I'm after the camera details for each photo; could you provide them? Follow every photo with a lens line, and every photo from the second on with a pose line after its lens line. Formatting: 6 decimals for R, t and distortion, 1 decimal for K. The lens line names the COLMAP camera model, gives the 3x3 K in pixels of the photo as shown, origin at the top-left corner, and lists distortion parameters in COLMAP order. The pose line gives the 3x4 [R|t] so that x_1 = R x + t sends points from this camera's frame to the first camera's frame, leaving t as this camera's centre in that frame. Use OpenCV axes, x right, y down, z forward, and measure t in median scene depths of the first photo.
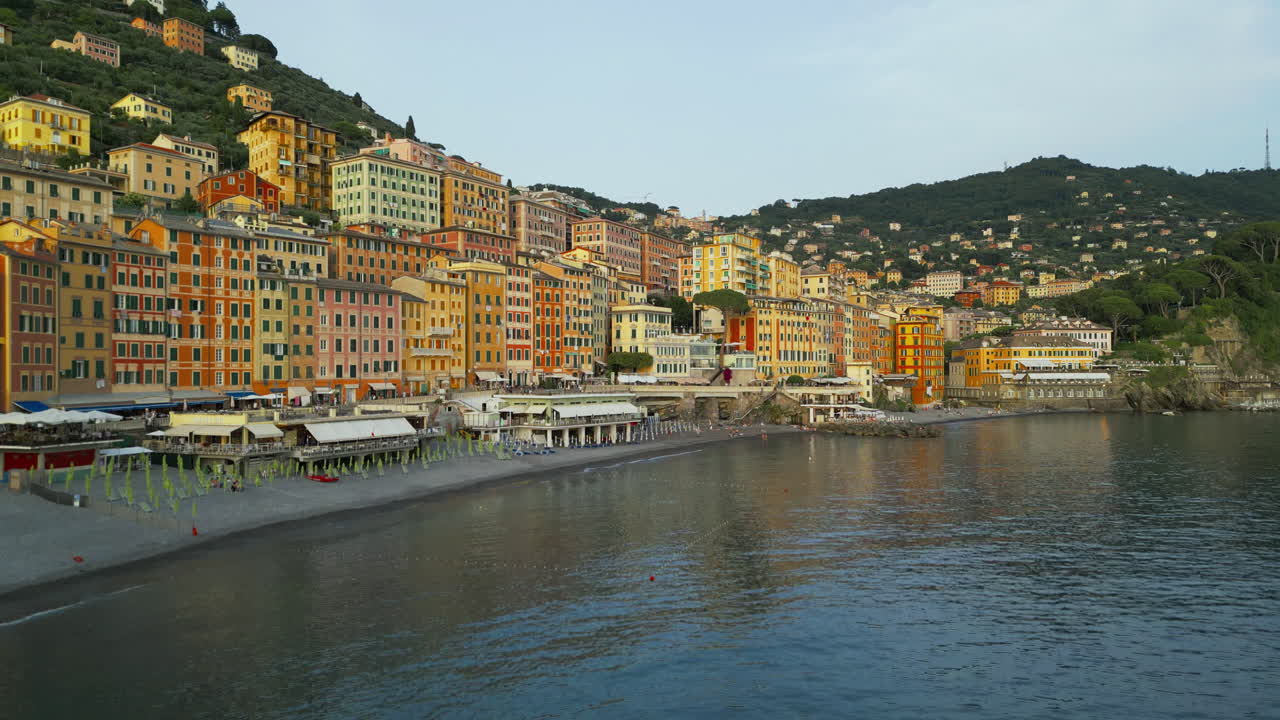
lens RADIAL K [[984.4, 0, 647.3], [0, 984.4, 373.2], [0, 0, 1]] dist [0.056241, -0.033071]
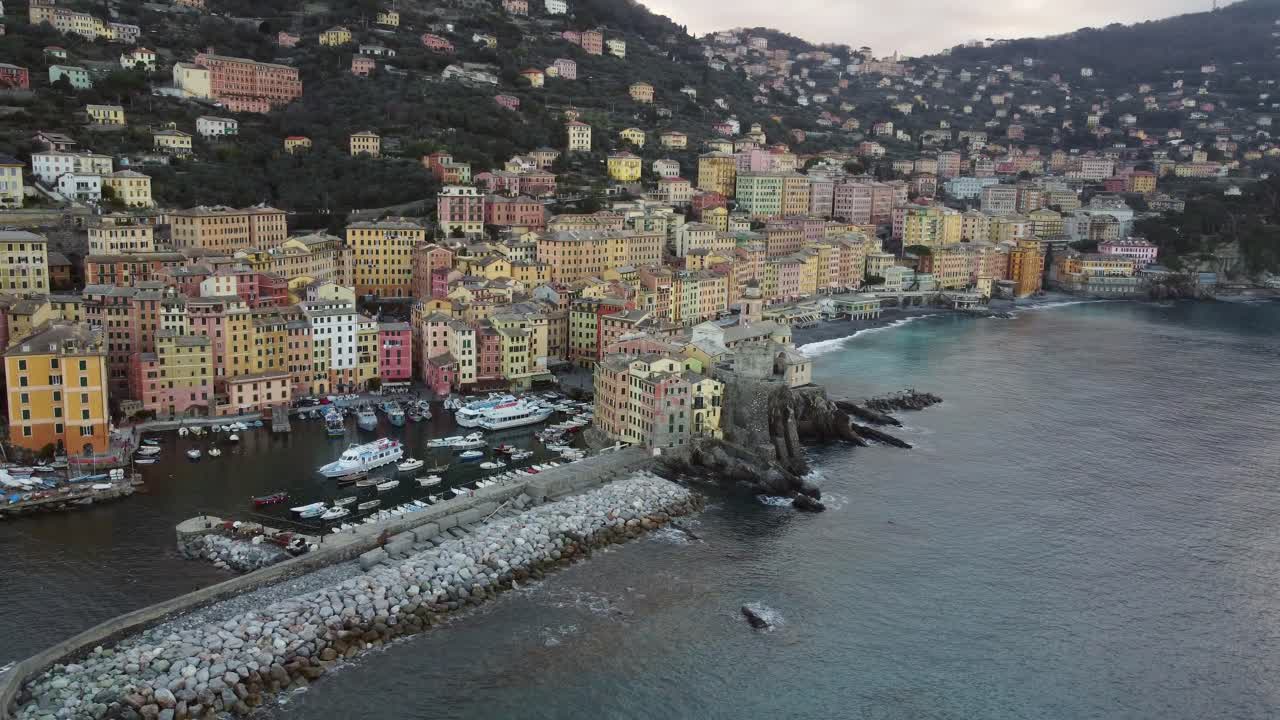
lens RADIAL K [[1092.9, 0, 643.4], [0, 1092.9, 349.0], [0, 0, 1]] dist [0.032488, -0.012184]
pose [[0.988445, 0.056233, -0.140765, -0.165619], [-0.033379, 0.986594, 0.159743, -0.216732], [0.147861, -0.153199, 0.977071, -1.436463]]
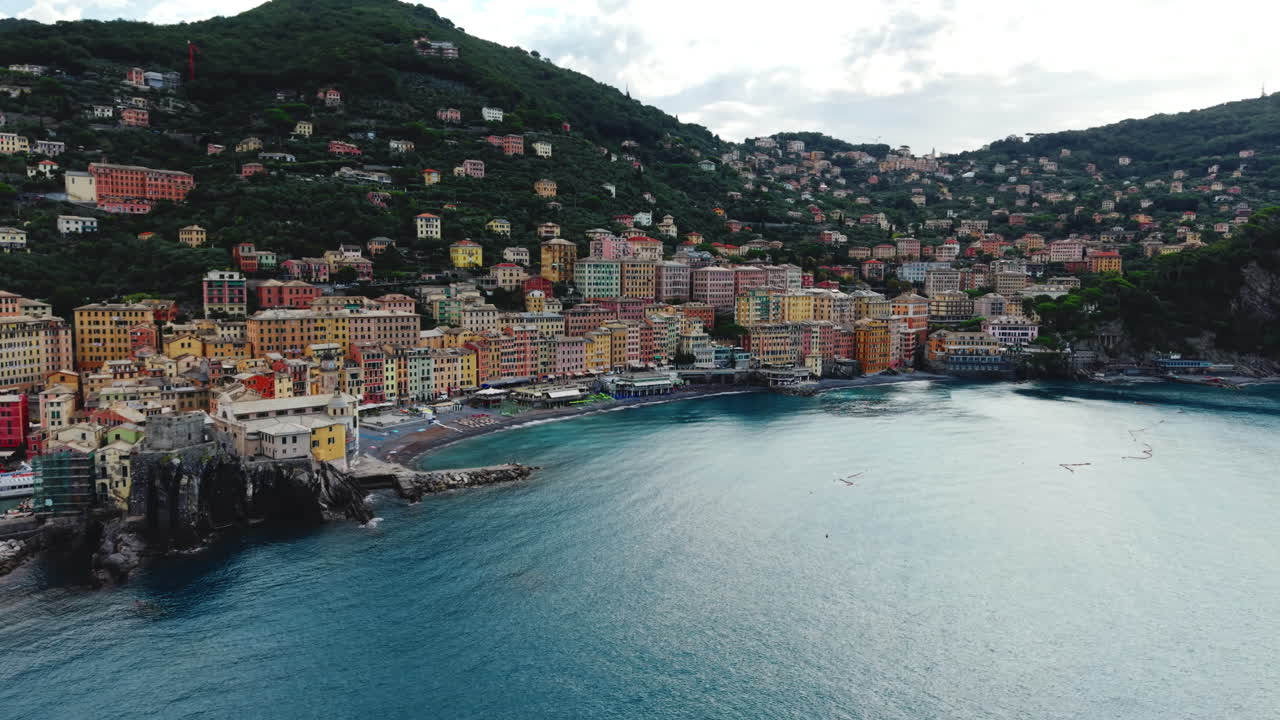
lens RADIAL K [[984.4, 0, 633.7], [0, 984.4, 359.3], [0, 0, 1]] dist [0.056241, -0.033071]
pose [[0.954362, 0.042452, -0.295621, 0.503342], [-0.015053, 0.995425, 0.094350, -0.205461], [0.298274, -0.085594, 0.950635, -1.158167]]
